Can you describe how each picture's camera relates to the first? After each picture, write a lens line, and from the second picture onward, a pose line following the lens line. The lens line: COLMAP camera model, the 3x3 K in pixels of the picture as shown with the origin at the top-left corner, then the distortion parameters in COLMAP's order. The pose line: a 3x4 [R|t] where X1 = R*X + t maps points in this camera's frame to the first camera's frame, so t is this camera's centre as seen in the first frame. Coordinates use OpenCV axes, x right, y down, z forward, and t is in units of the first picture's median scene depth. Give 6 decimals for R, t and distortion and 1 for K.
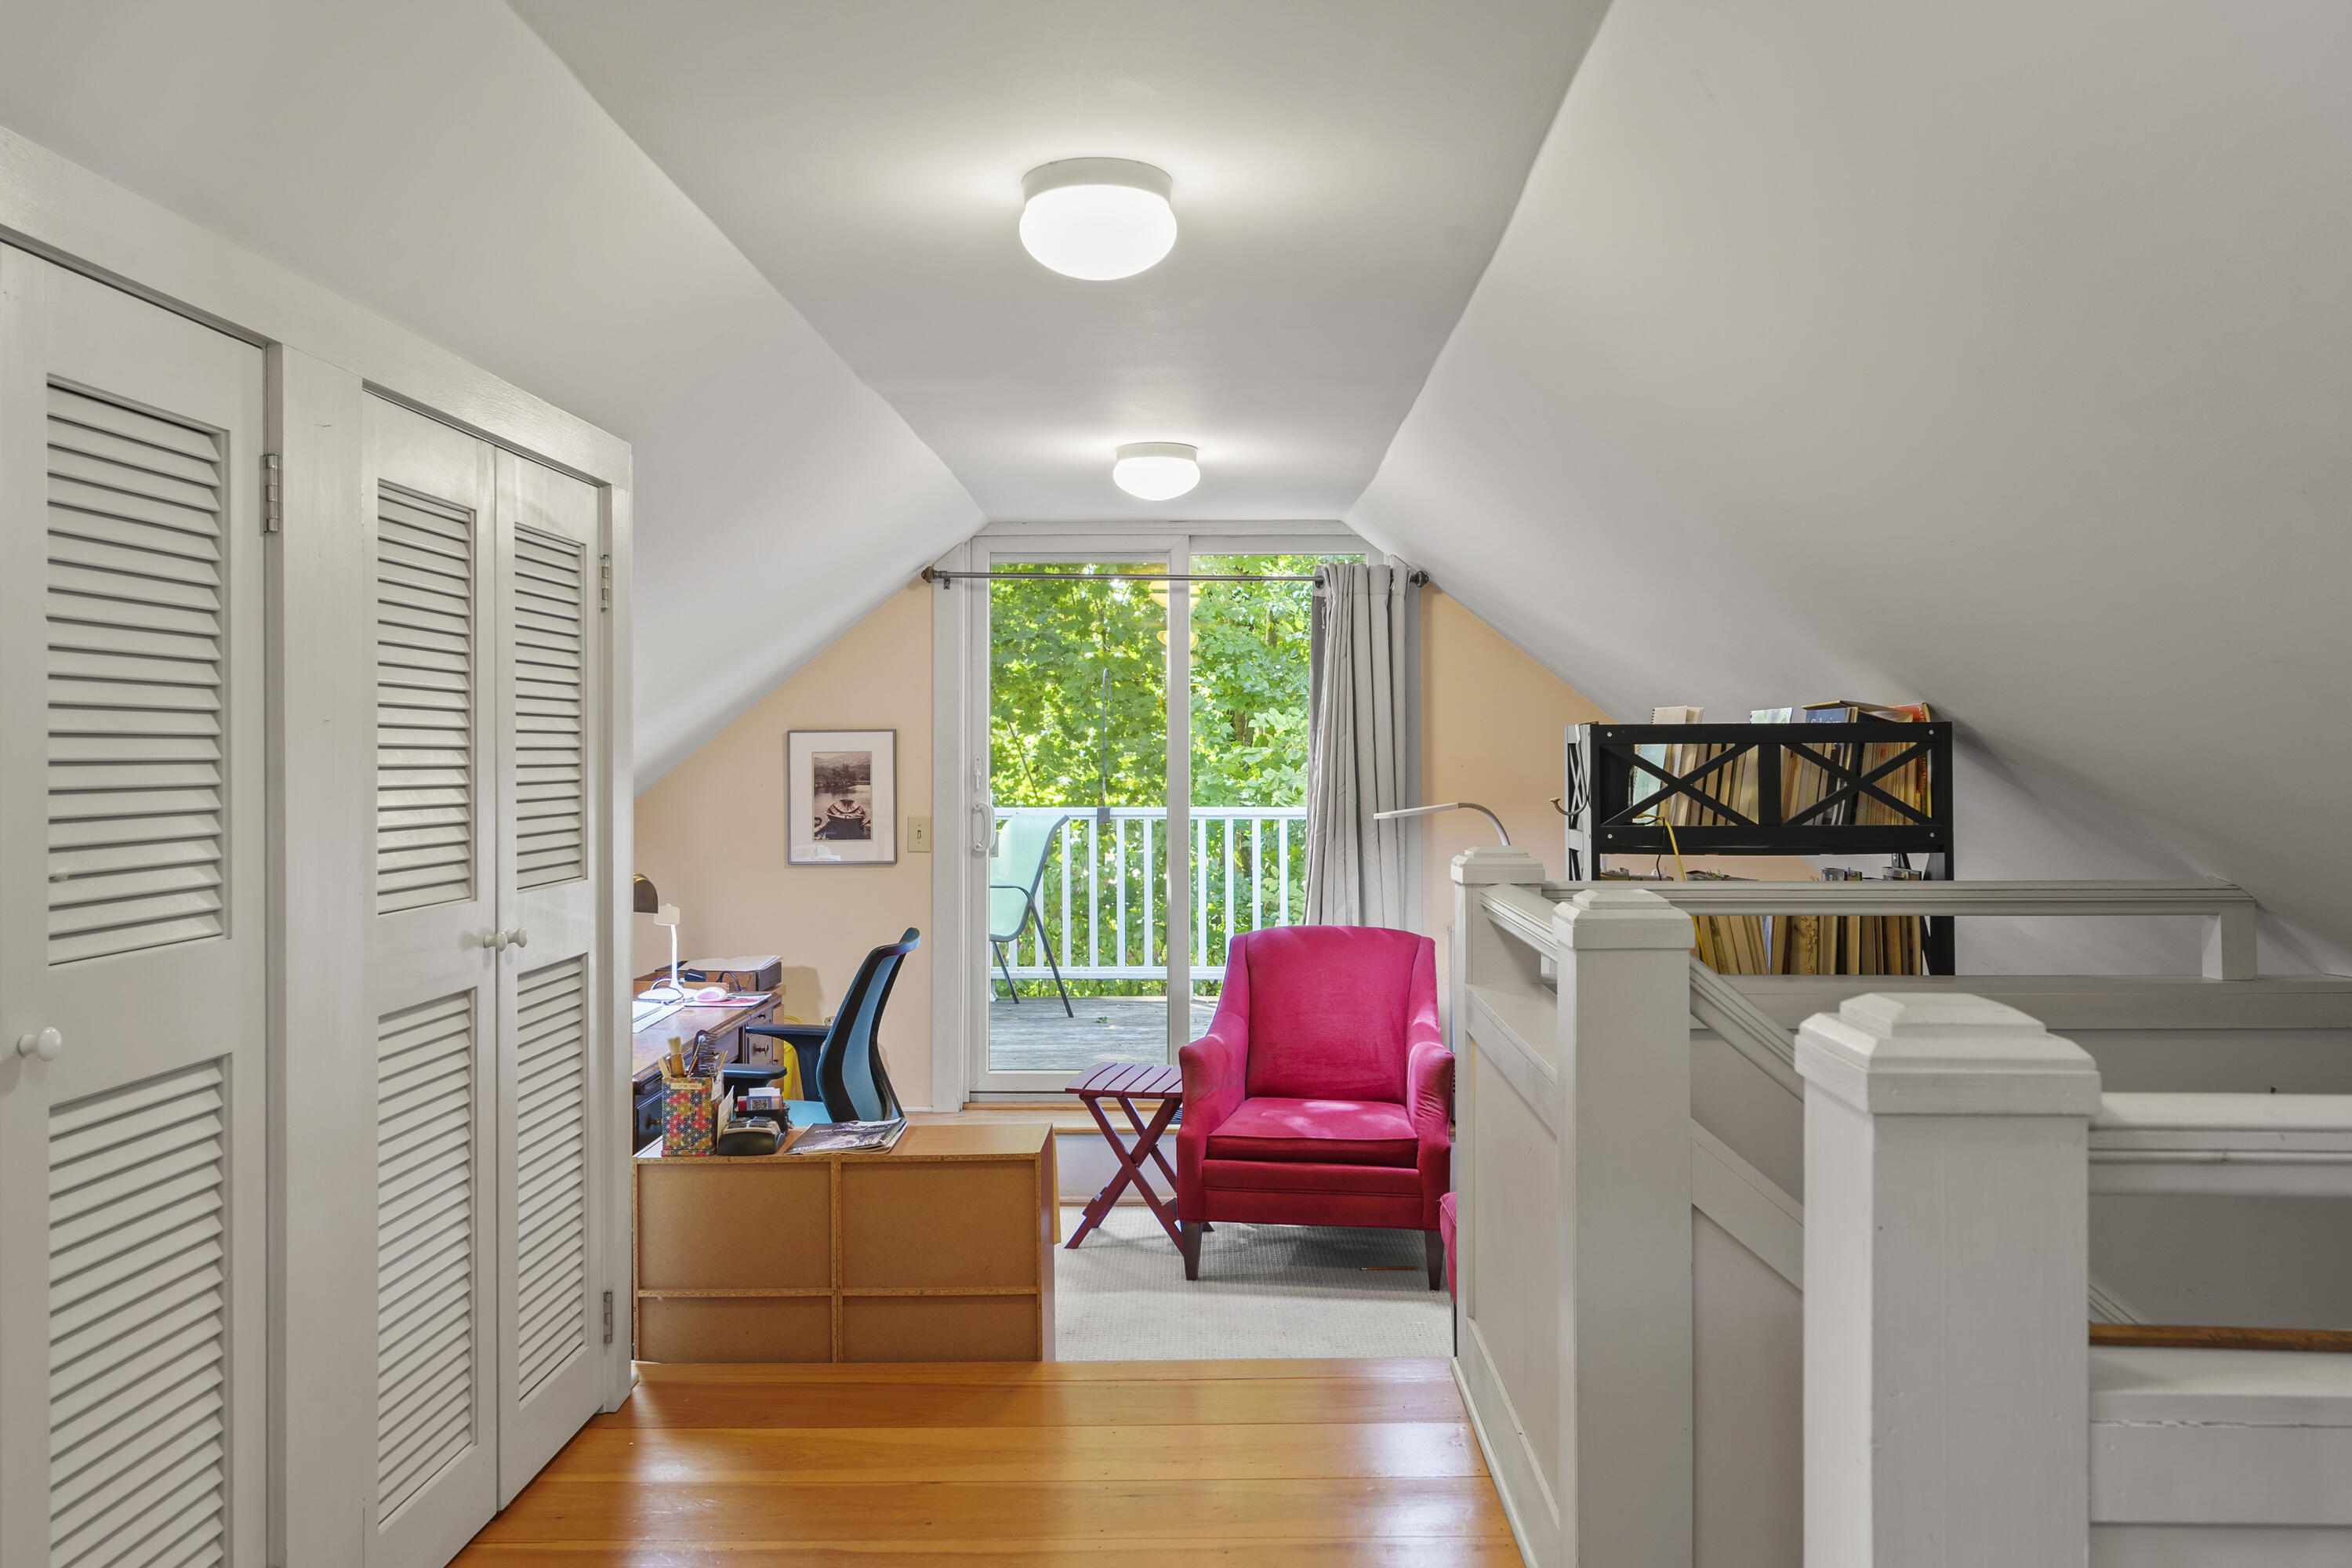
lens RADIAL K [[1784.9, 0, 1179.2], [0, 1784.9, 745.9], [0, 0, 1]] dist [0.000563, 0.000707]
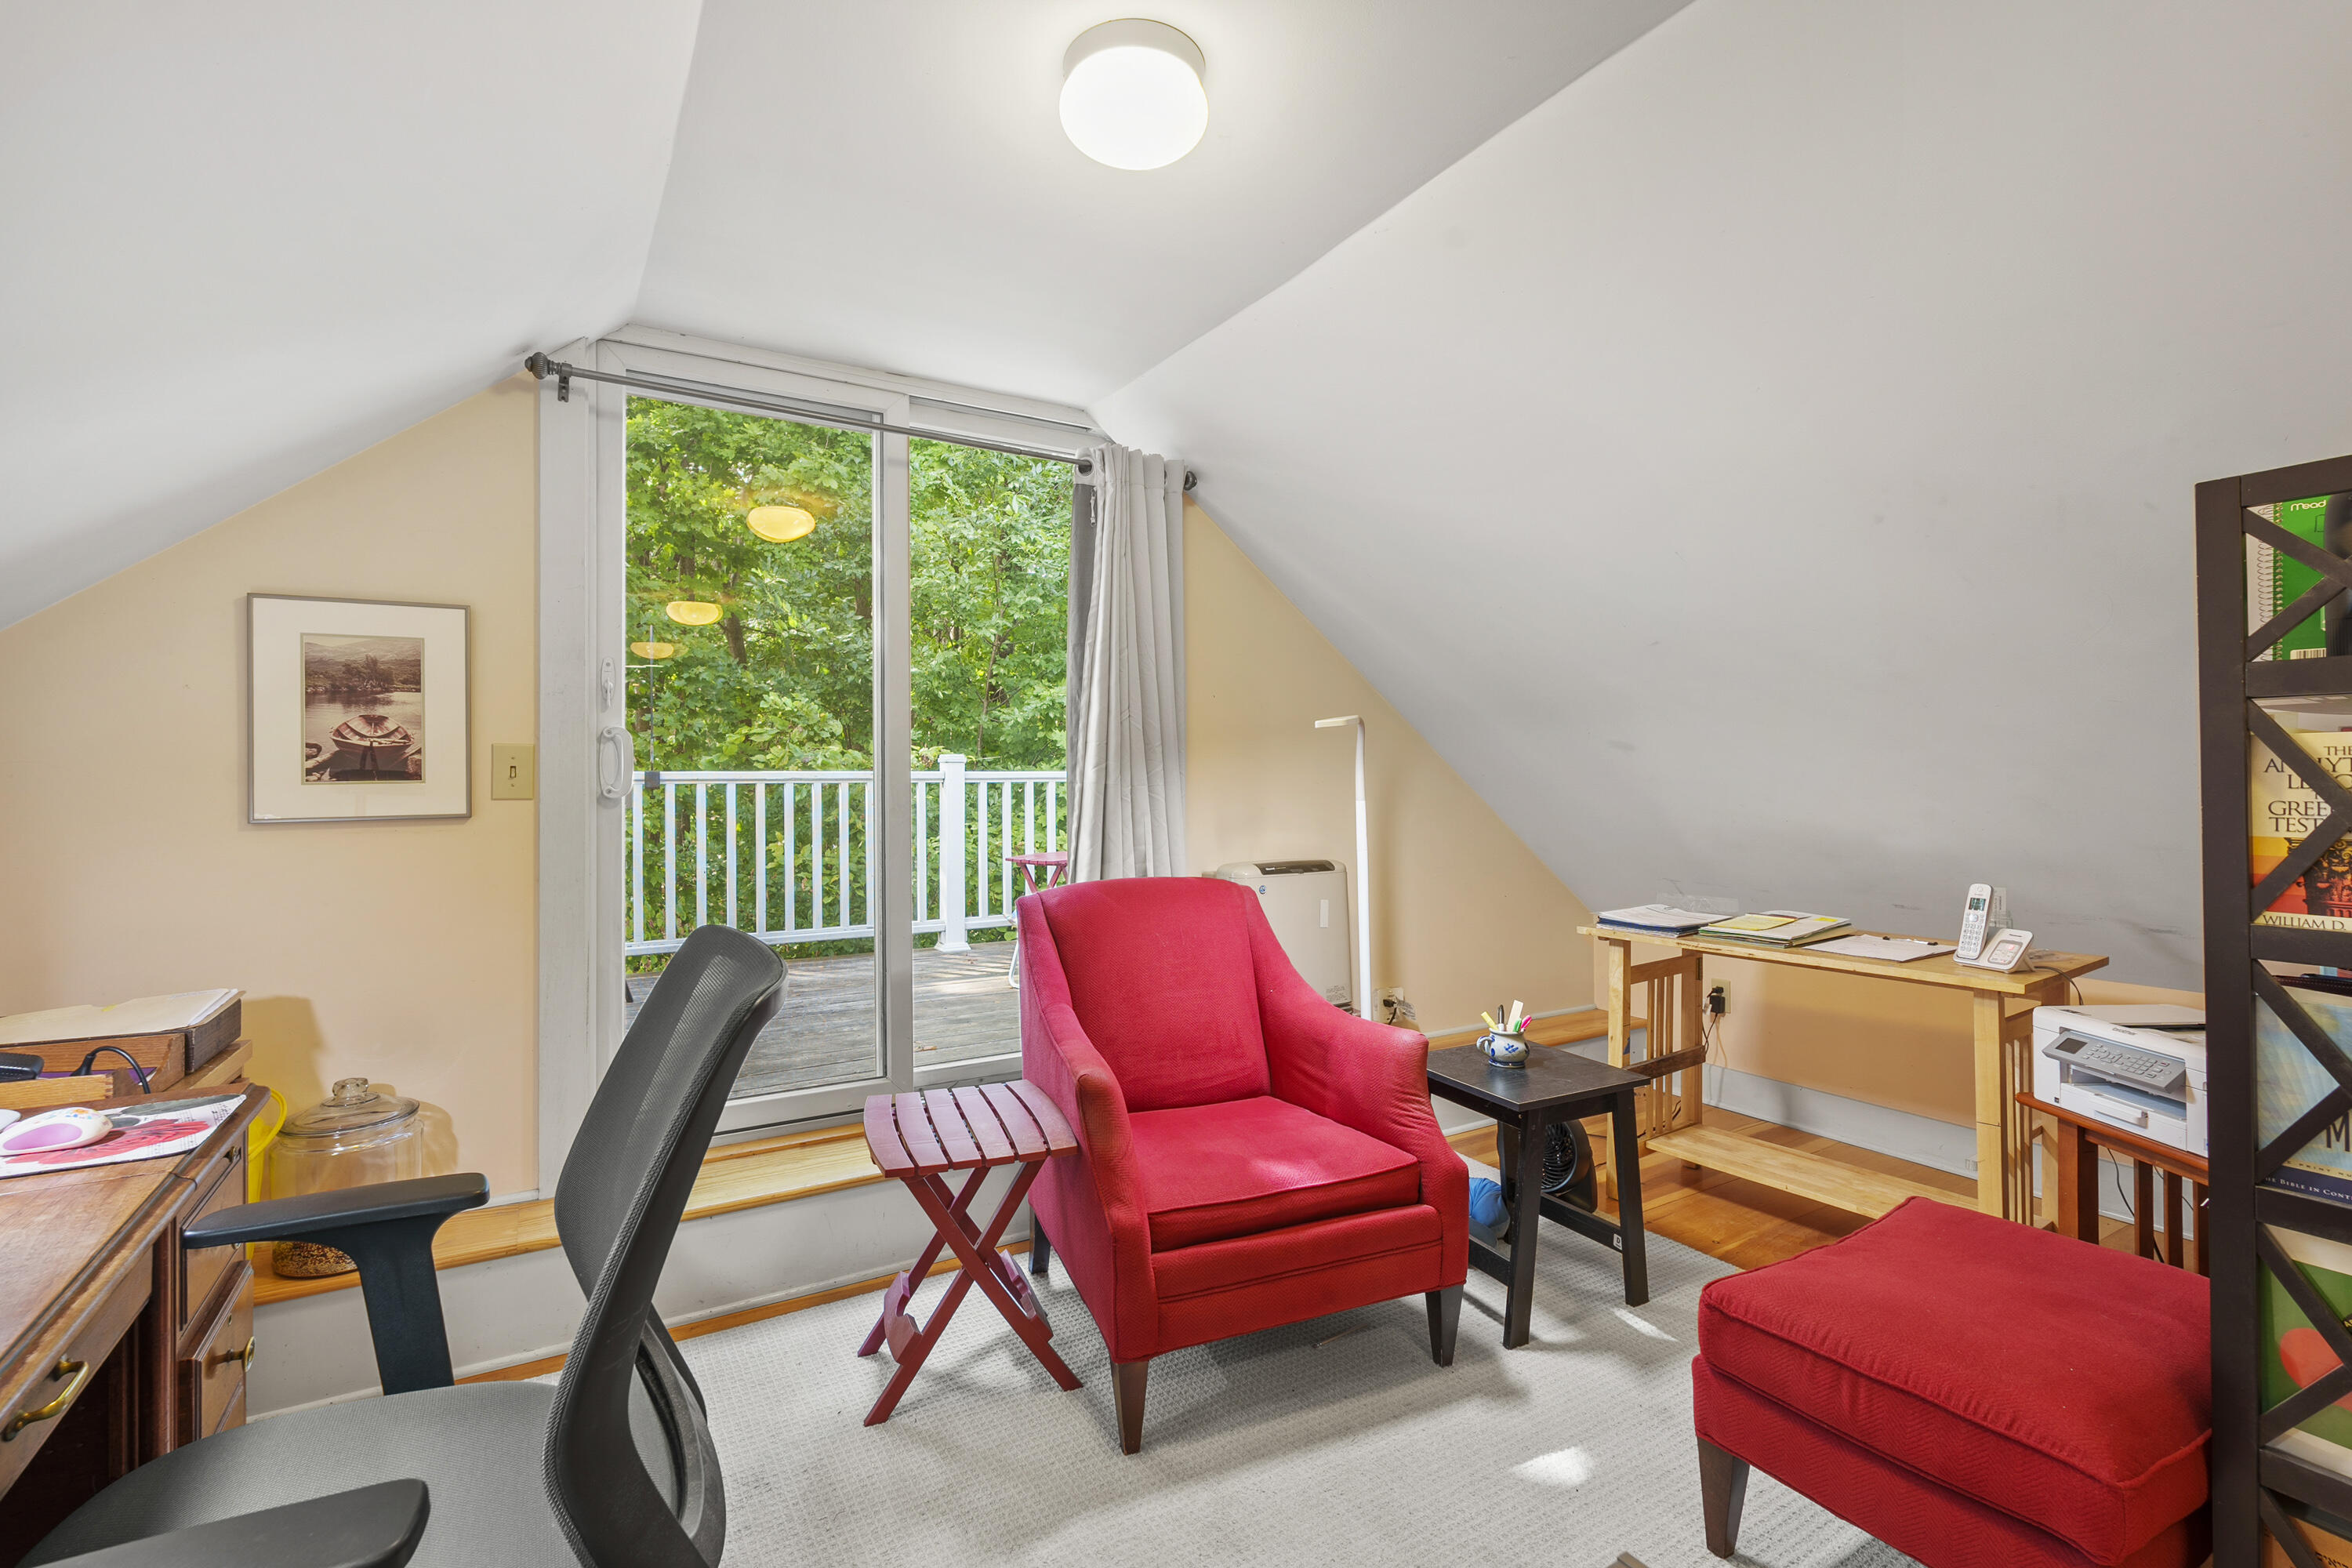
lens RADIAL K [[1050.1, 0, 1165.7], [0, 1050.1, 767.3], [0, 0, 1]] dist [-0.002165, -0.000470]
pose [[0.852344, 0.001019, 0.522981, -0.160091], [0.001254, 0.999991, -0.003993, 0.055523], [-0.522980, 0.004059, 0.852335, 0.620296]]
